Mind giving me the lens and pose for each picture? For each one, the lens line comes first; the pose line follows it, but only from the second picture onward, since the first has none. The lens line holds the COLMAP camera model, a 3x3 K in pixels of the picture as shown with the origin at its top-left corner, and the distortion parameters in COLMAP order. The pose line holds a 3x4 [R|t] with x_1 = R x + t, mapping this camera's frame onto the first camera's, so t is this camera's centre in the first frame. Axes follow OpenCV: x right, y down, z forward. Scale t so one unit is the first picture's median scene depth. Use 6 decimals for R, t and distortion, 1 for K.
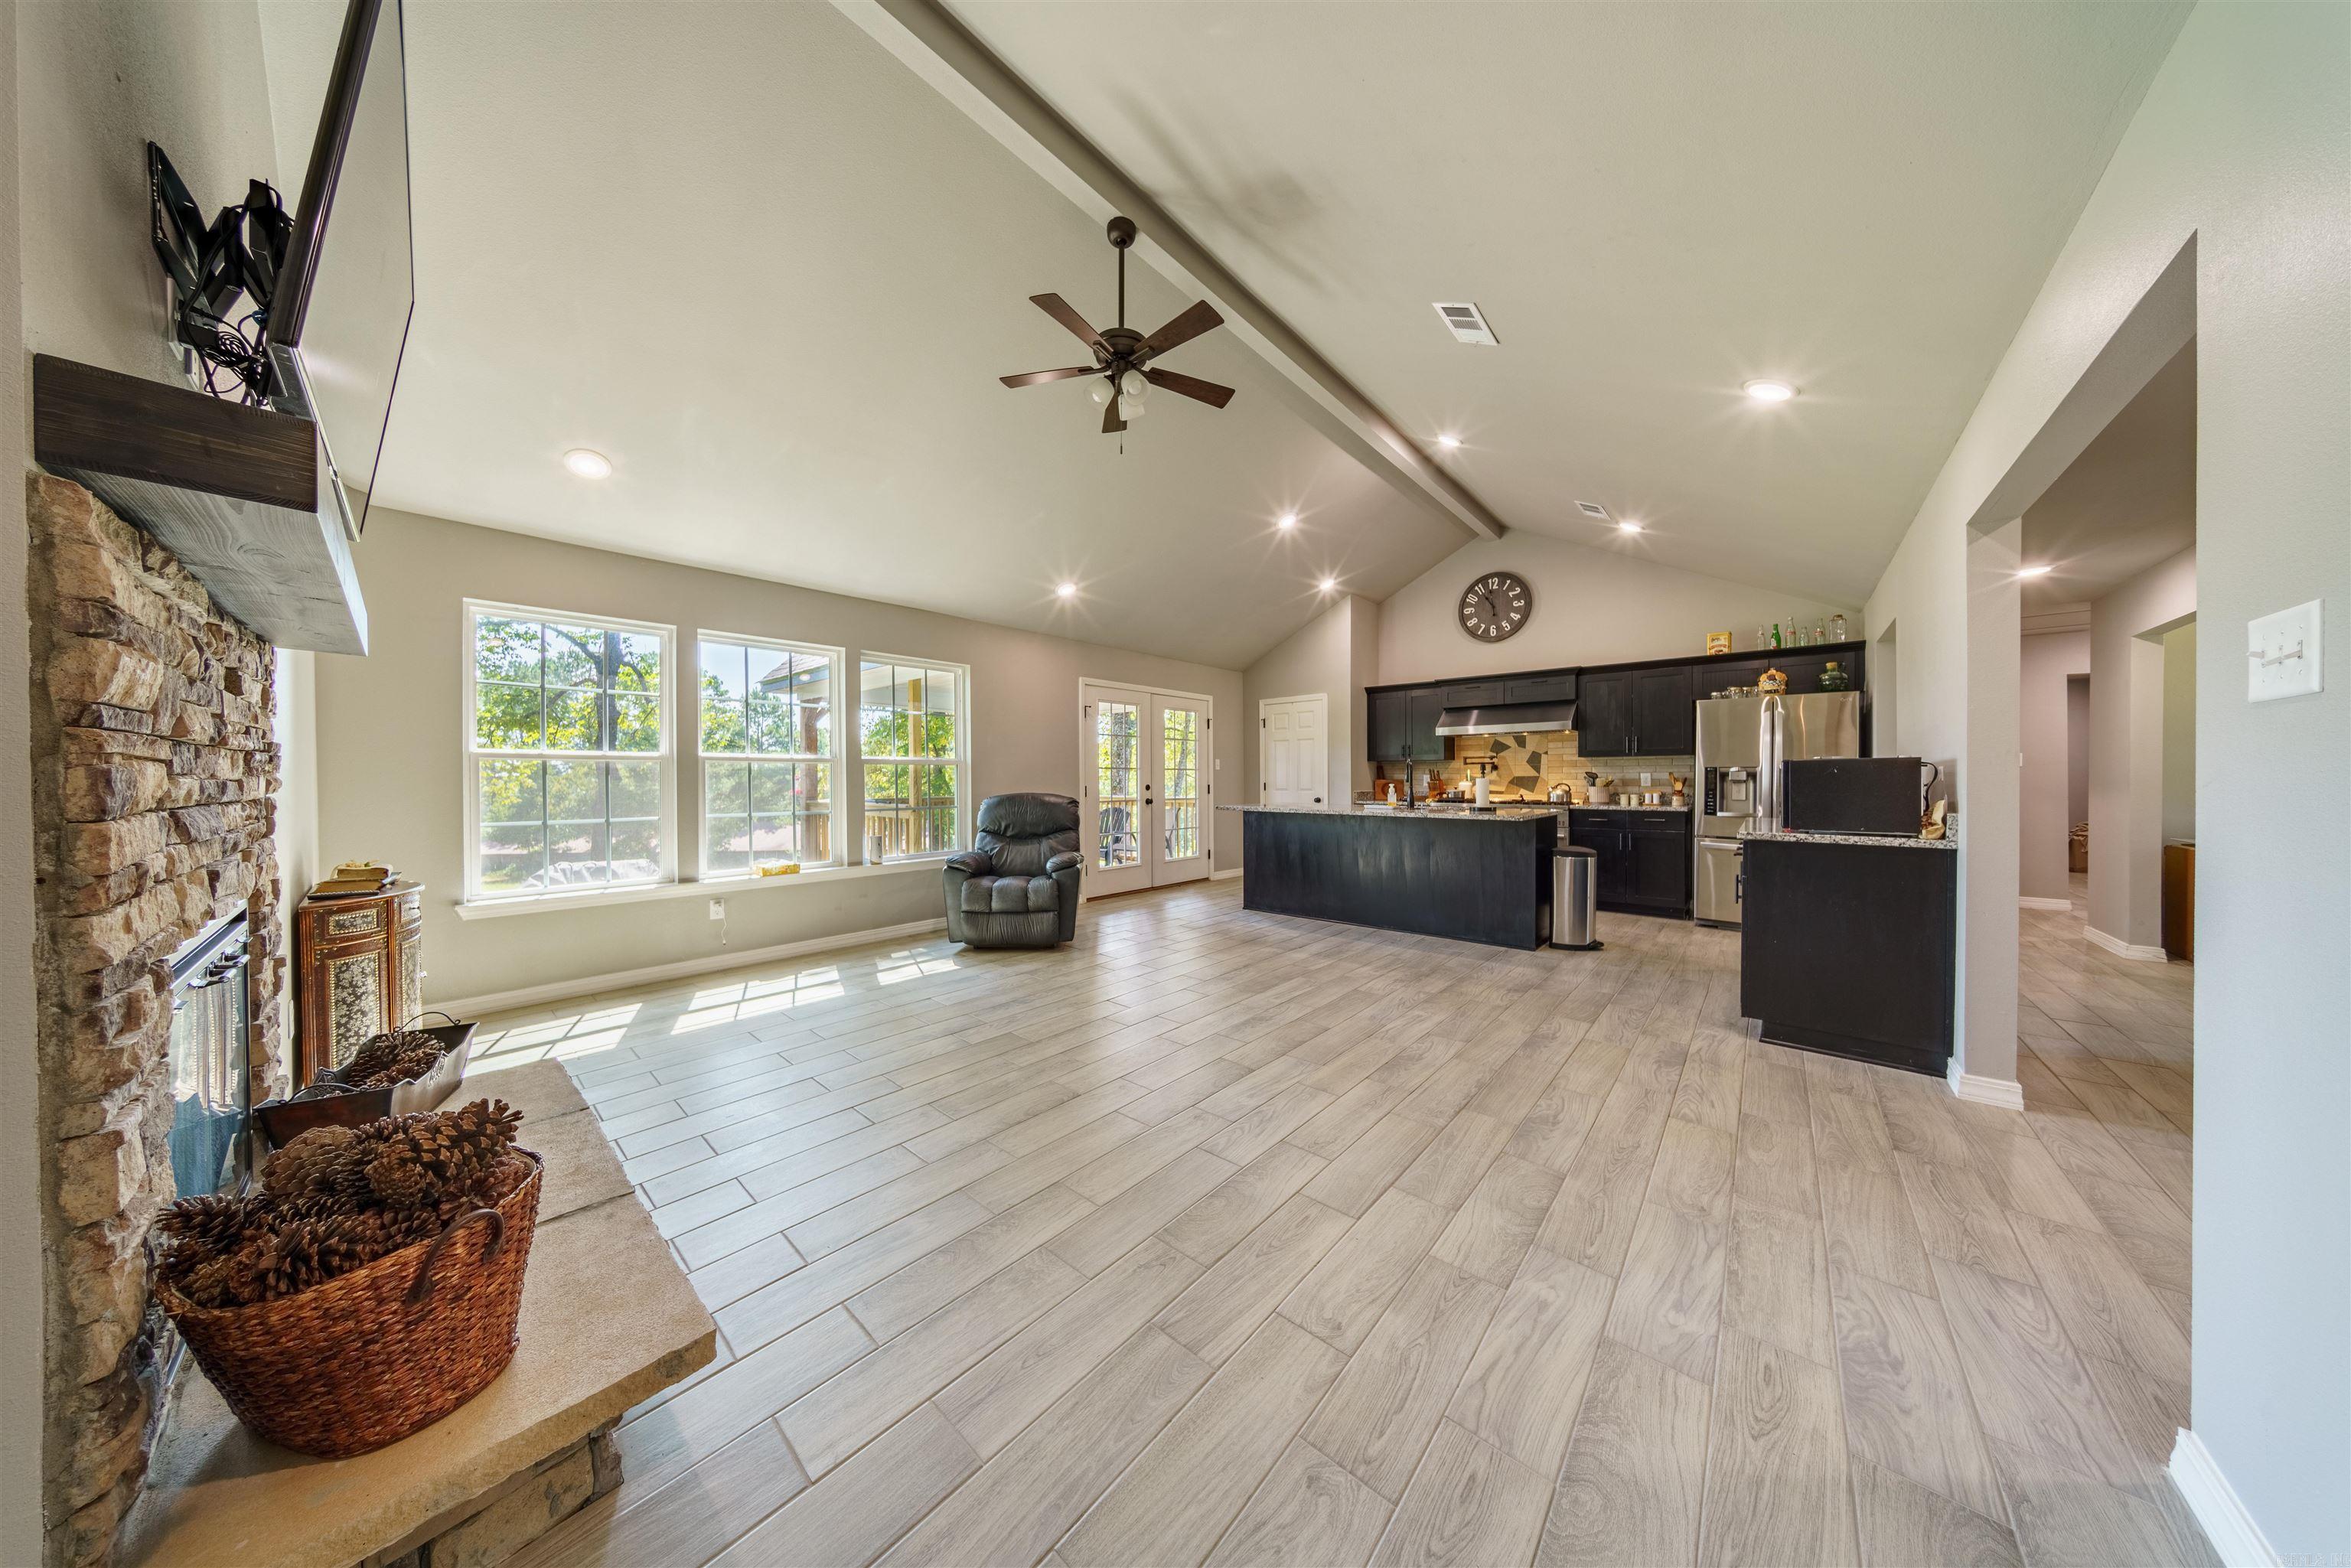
lens RADIAL K [[677.3, 0, 1175.2], [0, 677.3, 789.6], [0, 0, 1]] dist [-0.005588, 0.000942]
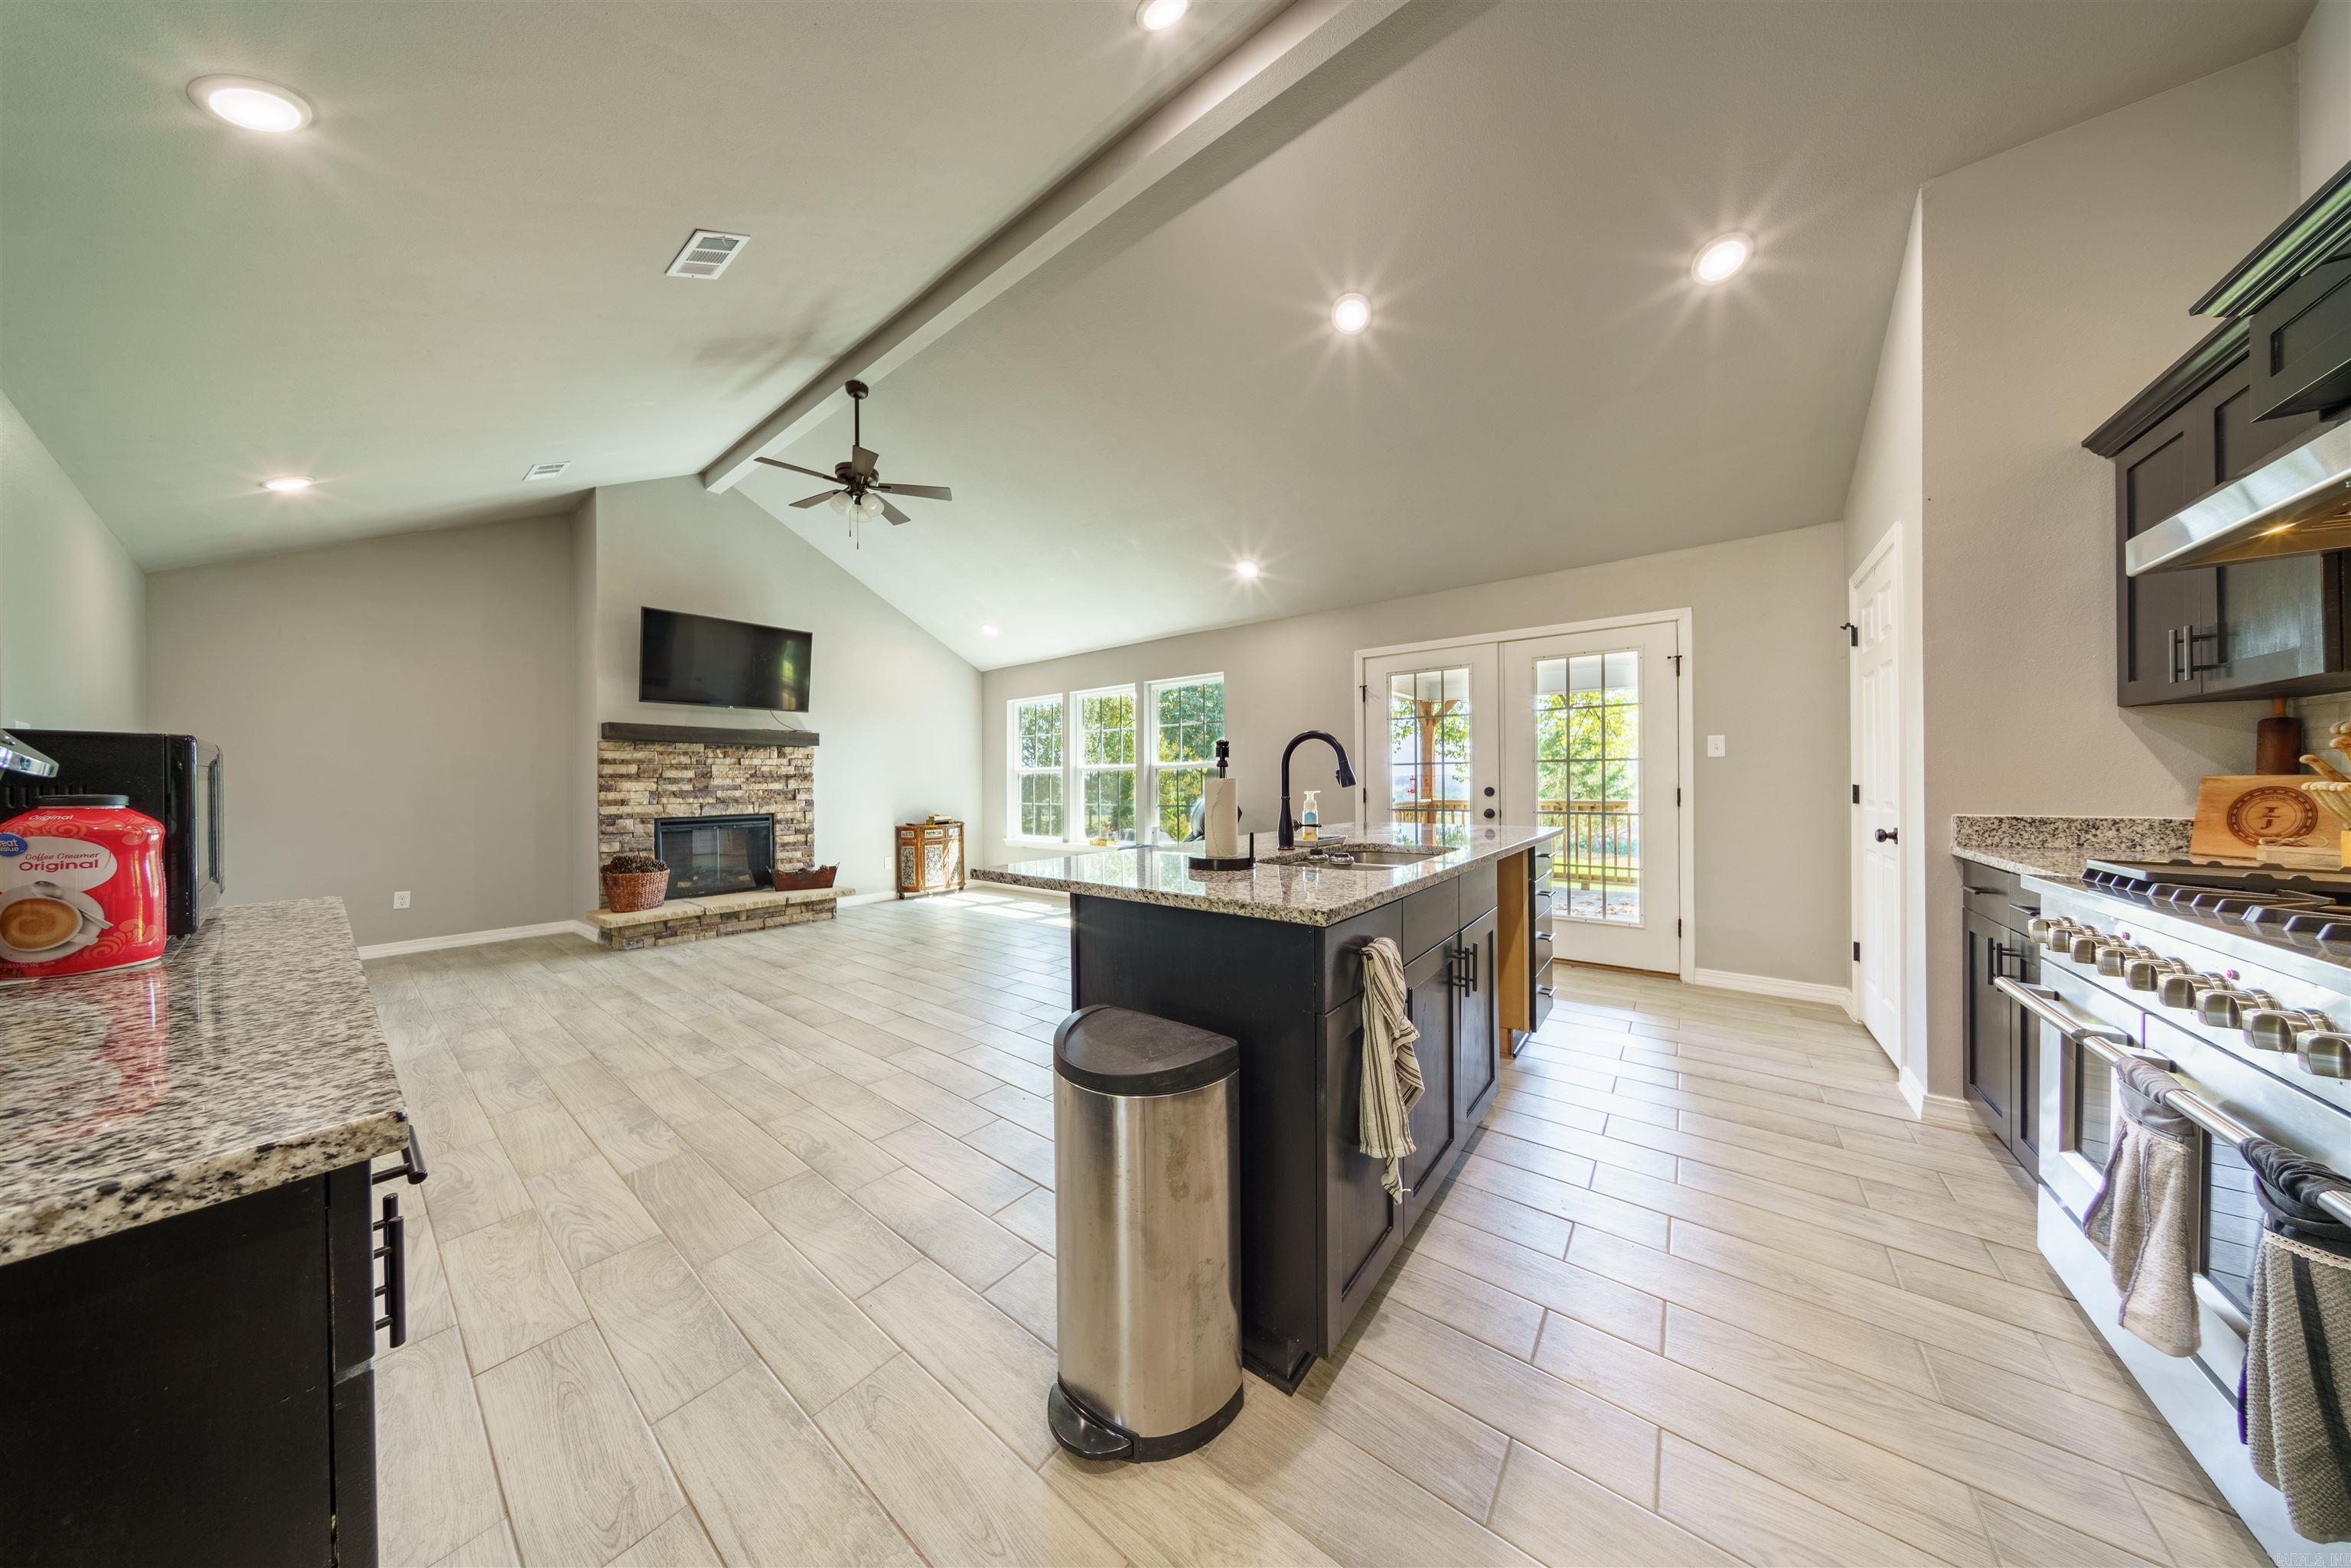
lens RADIAL K [[677.3, 0, 1170.1], [0, 677.3, 784.6], [0, 0, 1]] dist [-0.005588, 0.000942]
pose [[0.059177, 0.005674, -0.998231, 0.679366], [-0.008040, 0.999954, 0.005207, -0.012398], [0.998215, 0.007718, 0.059220, 0.785277]]
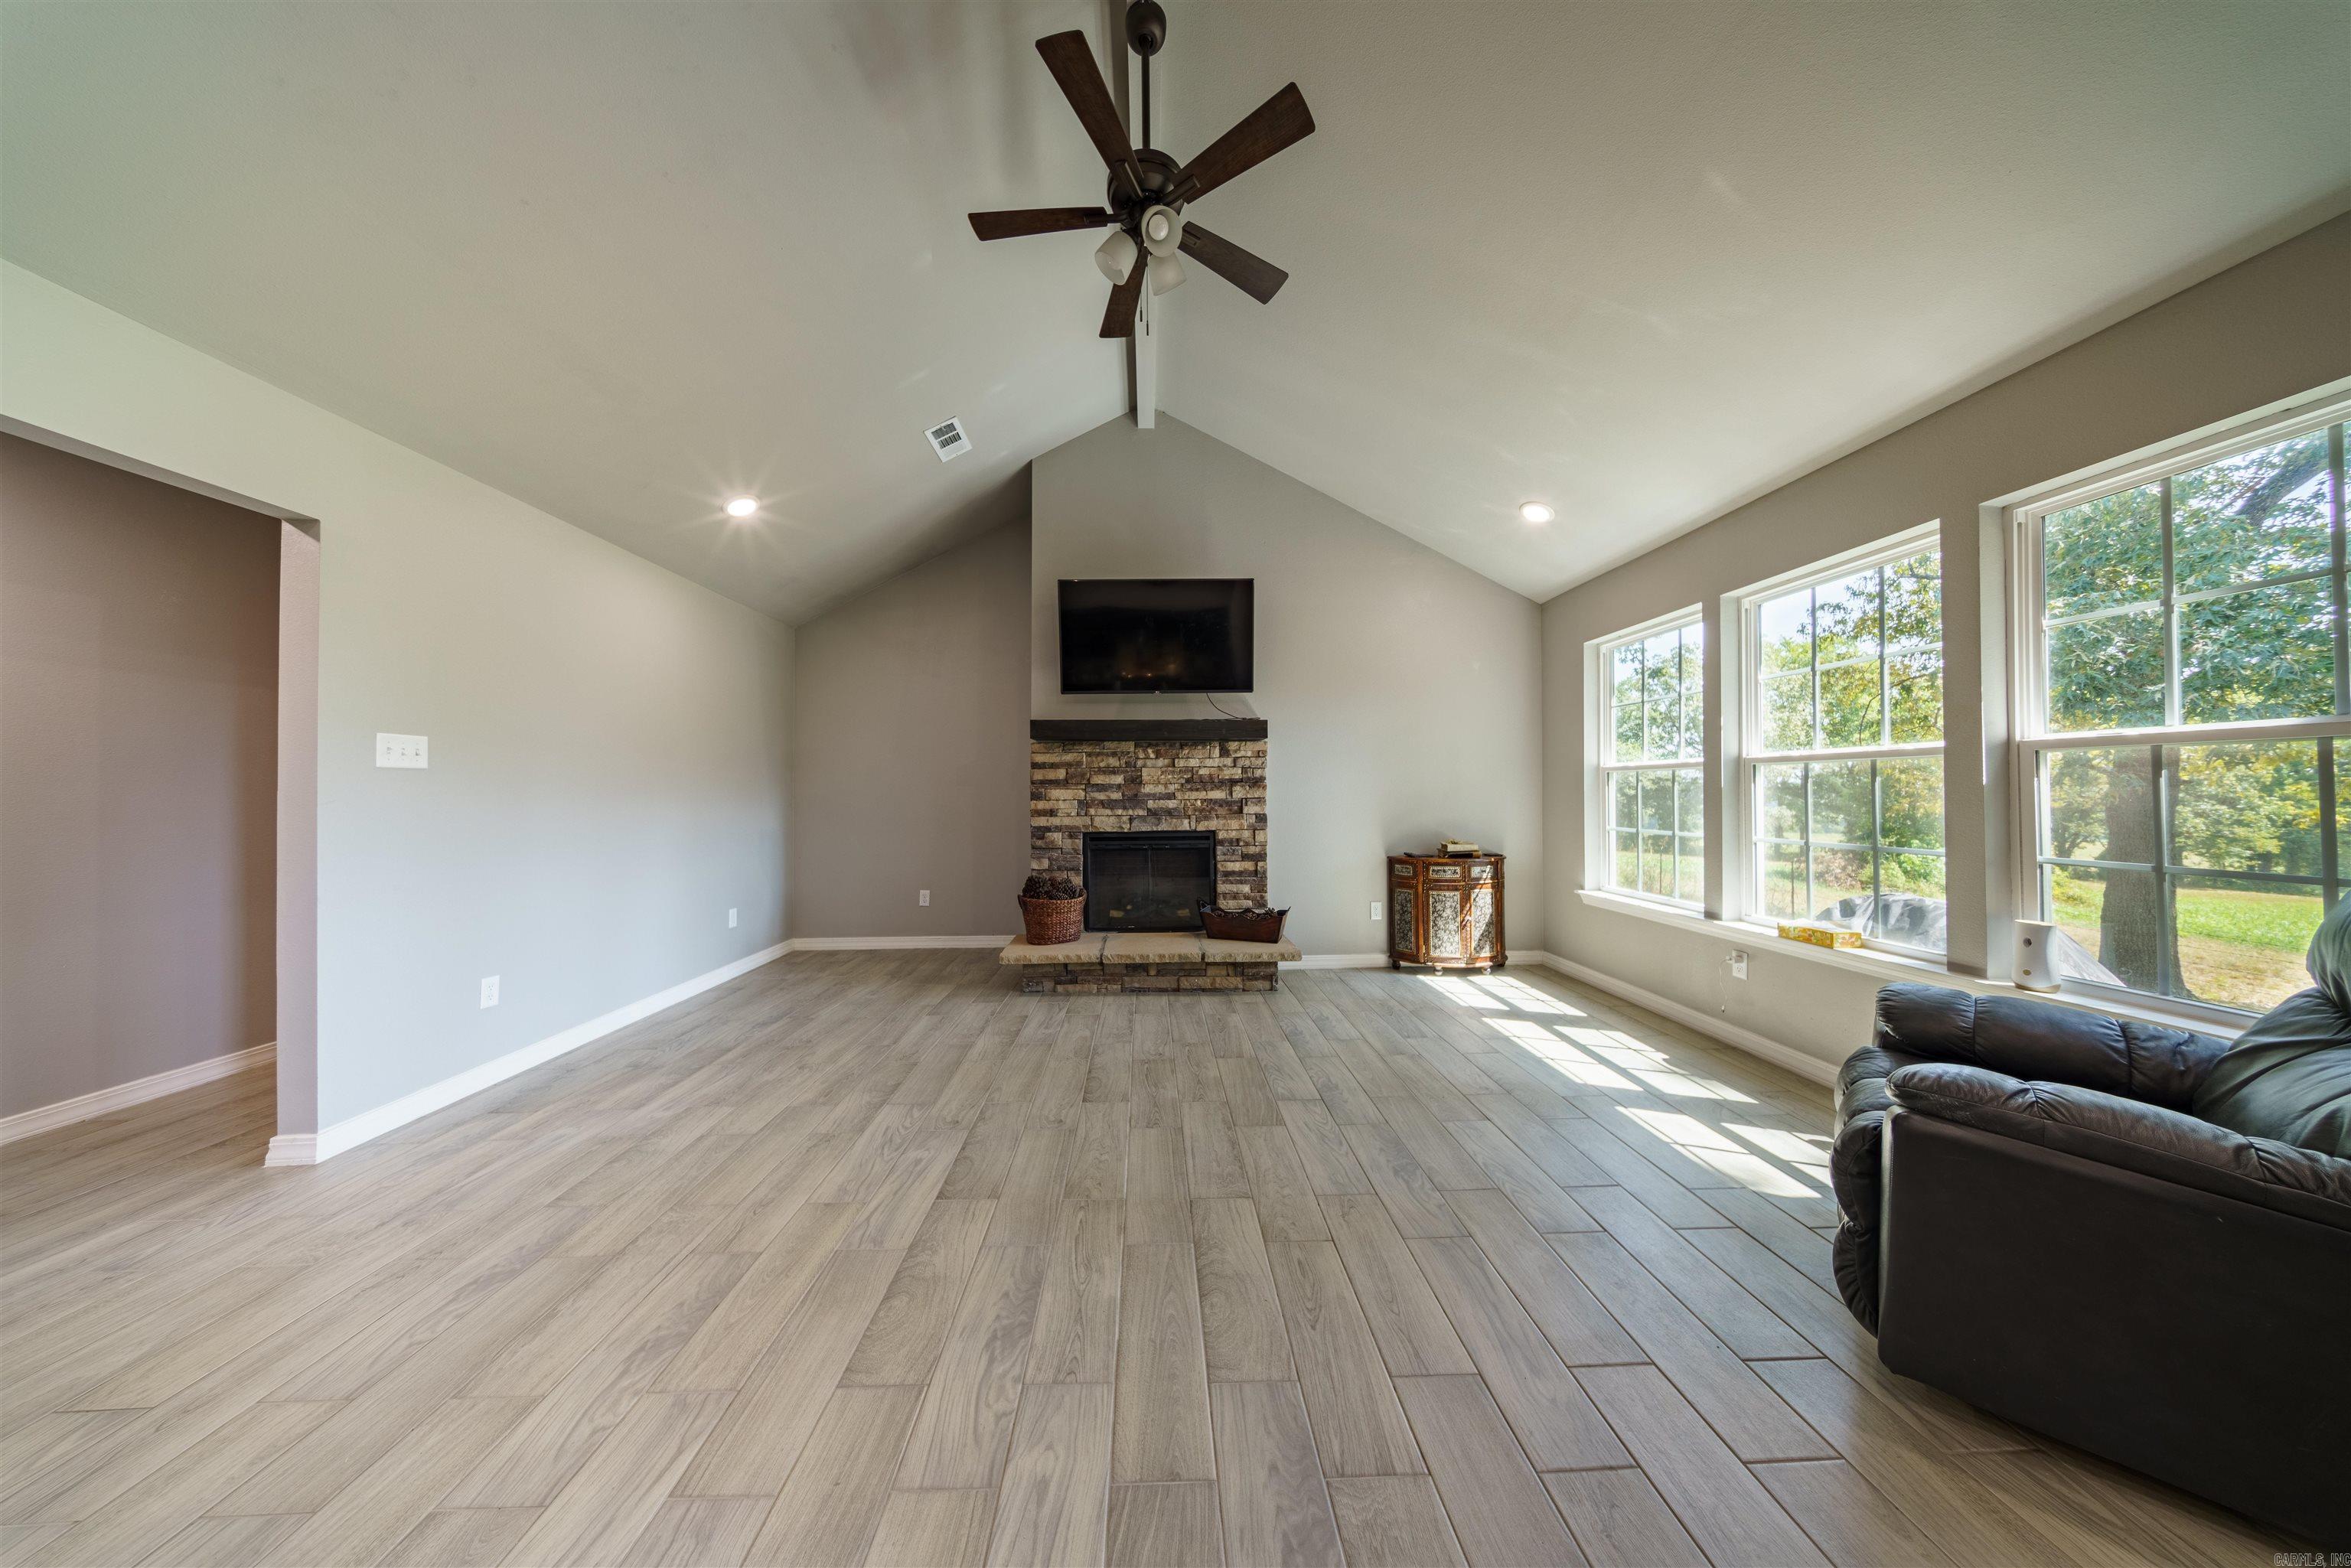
lens RADIAL K [[677.3, 0, 1166.1], [0, 677.3, 781.2], [0, 0, 1]] dist [-0.005588, 0.000942]
pose [[-0.730405, -0.004097, -0.683002, 0.196995], [-0.003347, 0.999991, -0.002419, -0.013091], [0.683006, 0.000519, -0.730412, 0.771071]]
